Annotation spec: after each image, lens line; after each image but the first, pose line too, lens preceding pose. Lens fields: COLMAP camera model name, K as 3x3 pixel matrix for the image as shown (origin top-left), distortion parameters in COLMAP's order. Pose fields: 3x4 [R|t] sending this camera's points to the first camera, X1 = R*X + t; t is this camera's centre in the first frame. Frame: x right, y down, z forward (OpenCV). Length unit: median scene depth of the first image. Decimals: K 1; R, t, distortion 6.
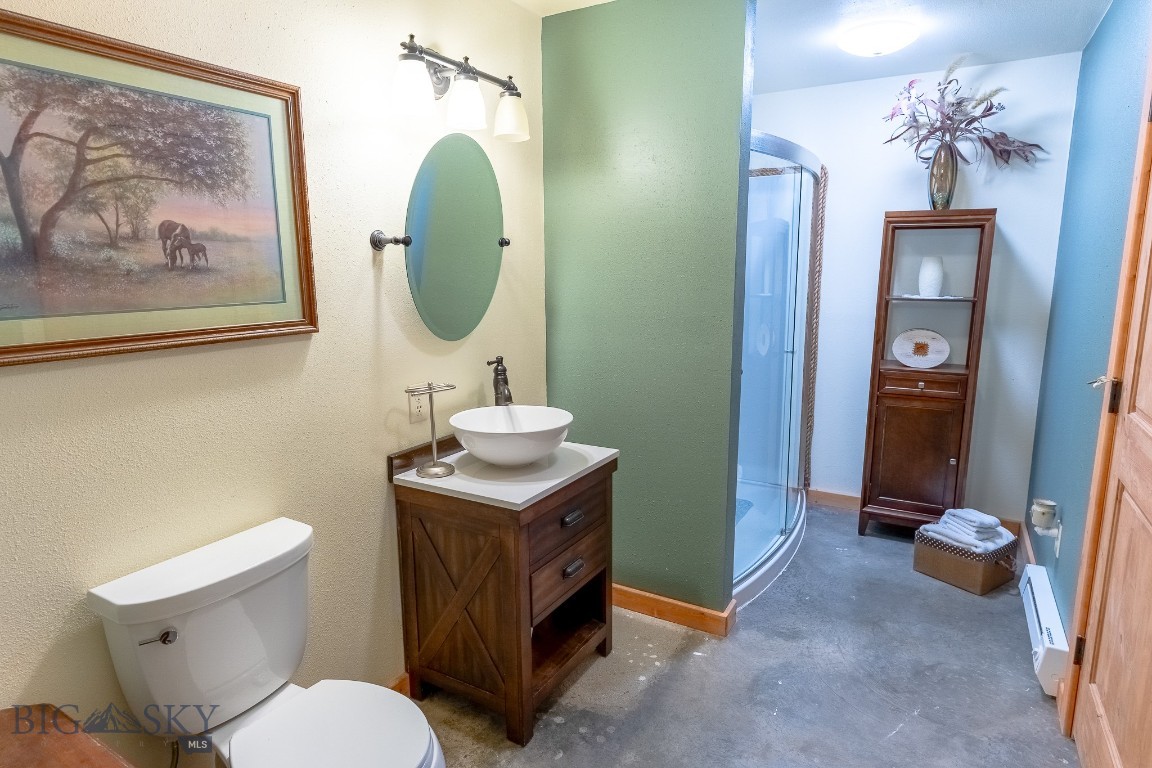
lens RADIAL K [[673.8, 0, 575.9], [0, 673.8, 390.0], [0, 0, 1]] dist [-0.000544, 0.005790]
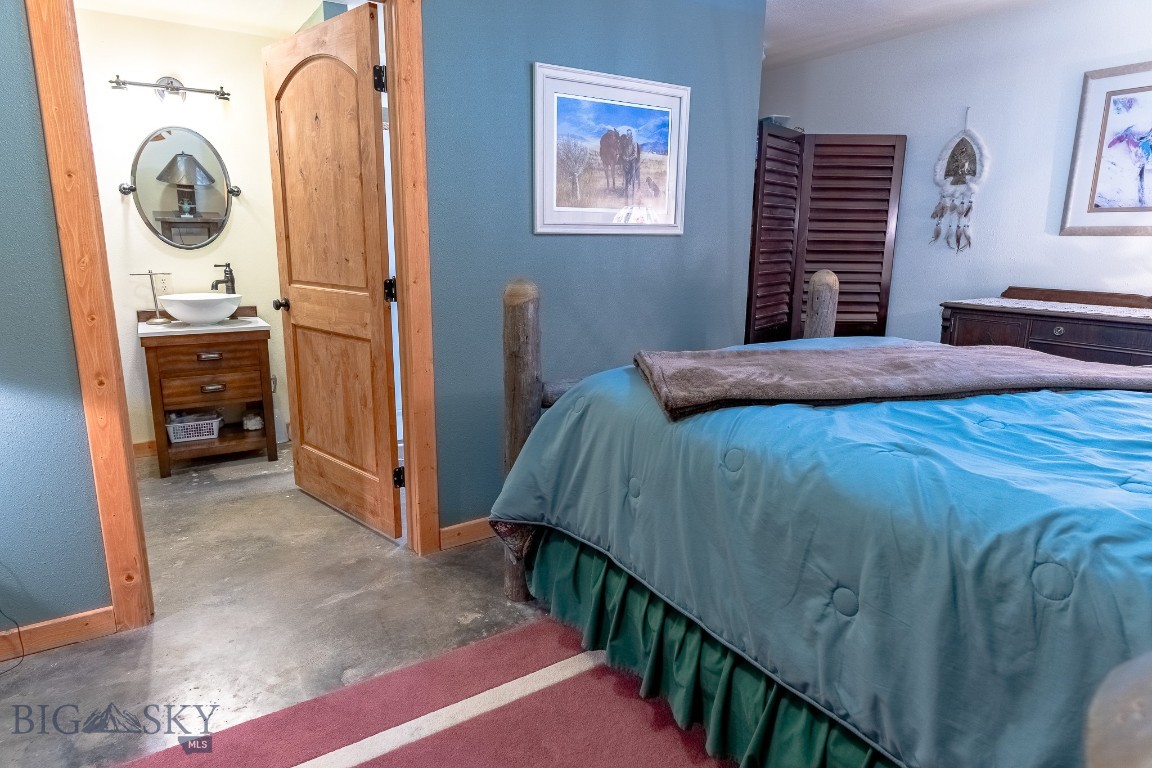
lens RADIAL K [[673.8, 0, 573.8], [0, 673.8, 379.1], [0, 0, 1]] dist [-0.000544, 0.005790]
pose [[0.891818, 0.110108, -0.438791, 1.565326], [-0.100267, 0.993914, 0.045621, 0.081558], [0.441144, 0.003311, 0.897430, -0.096607]]
